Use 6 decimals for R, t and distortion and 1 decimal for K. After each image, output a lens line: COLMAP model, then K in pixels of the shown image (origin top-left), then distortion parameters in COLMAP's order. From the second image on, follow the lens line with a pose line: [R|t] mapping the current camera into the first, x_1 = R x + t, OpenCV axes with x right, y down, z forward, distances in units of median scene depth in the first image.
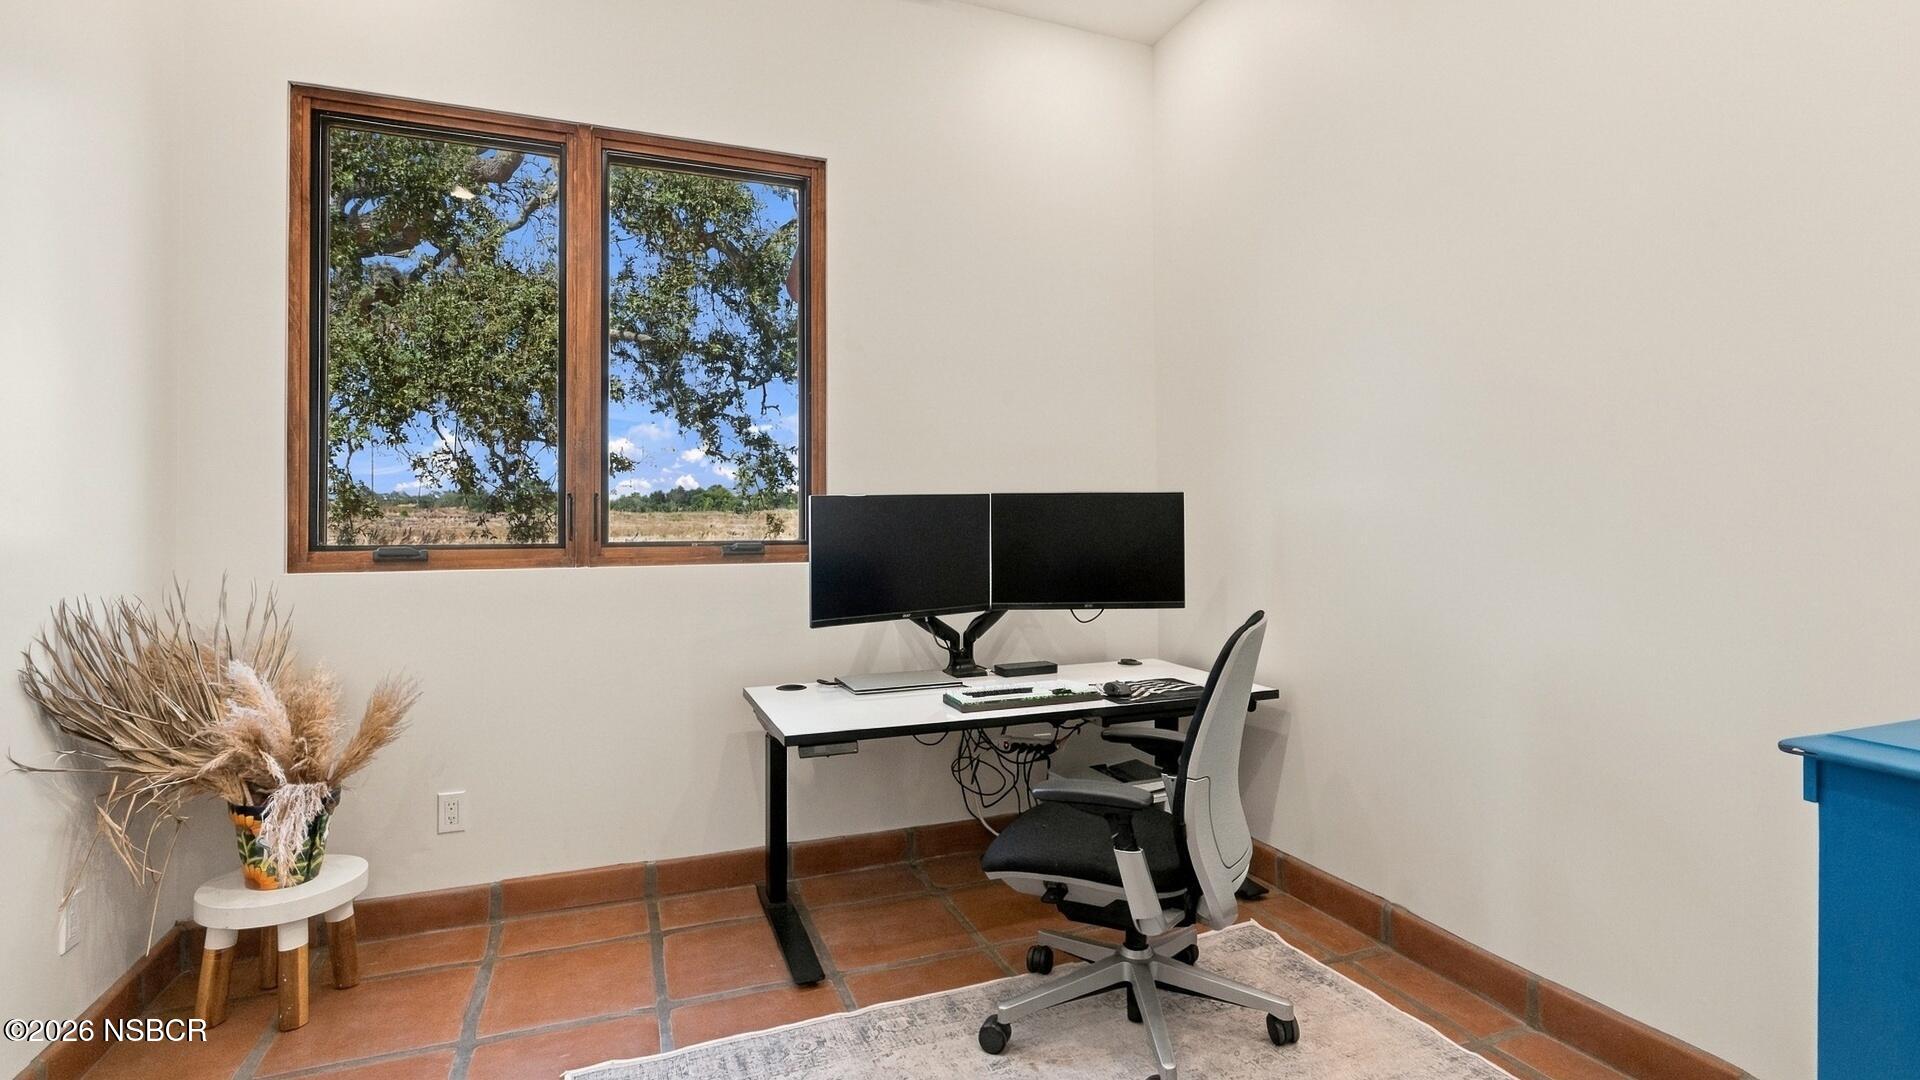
lens RADIAL K [[908.0, 0, 960.0], [0, 908.0, 540.0], [0, 0, 1]] dist [0.001434, 0.000727]
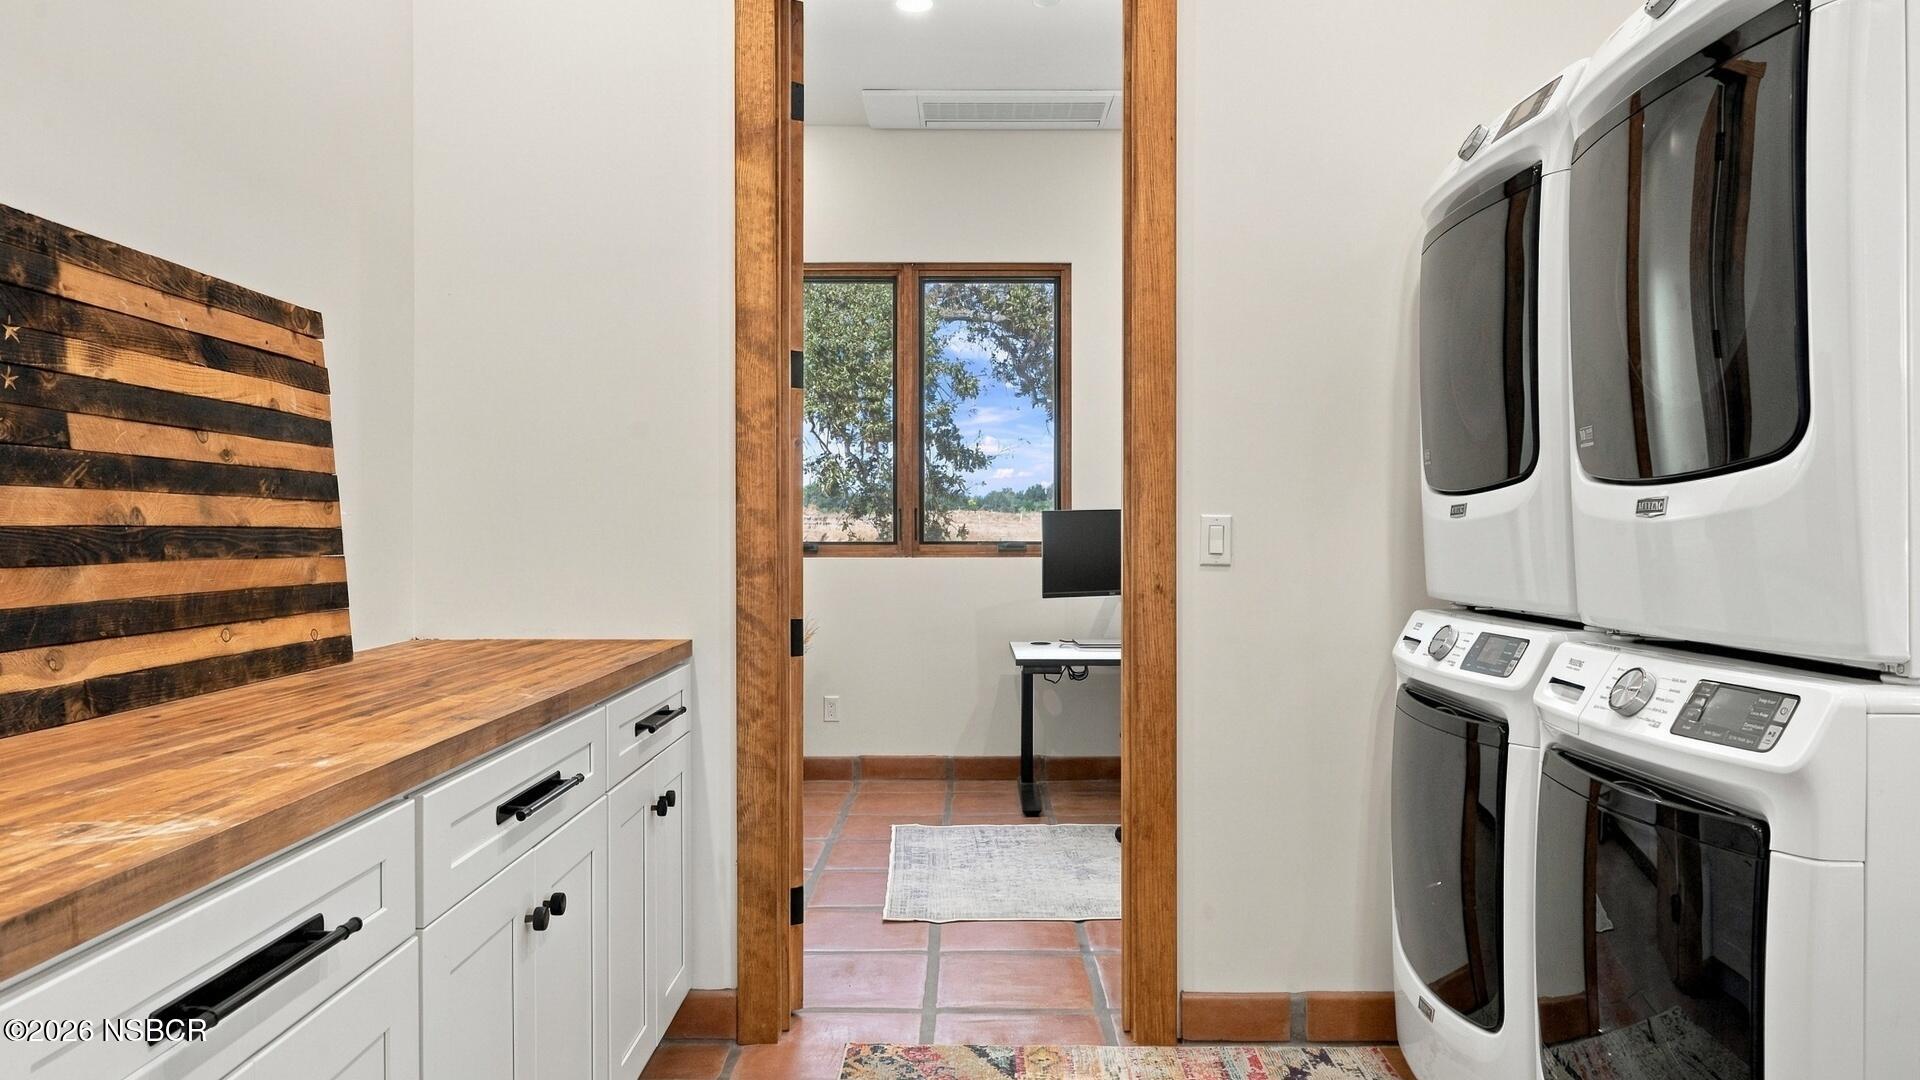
lens RADIAL K [[1066.0, 0, 960.0], [0, 1066.0, 540.0], [0, 0, 1]] dist [-0.002141, -0.000053]
pose [[0.930752, -0.006731, -0.365589, 0.326205], [0.006498, 0.999977, -0.001868, -0.001200], [0.365593, -0.000637, 0.930775, -0.642217]]
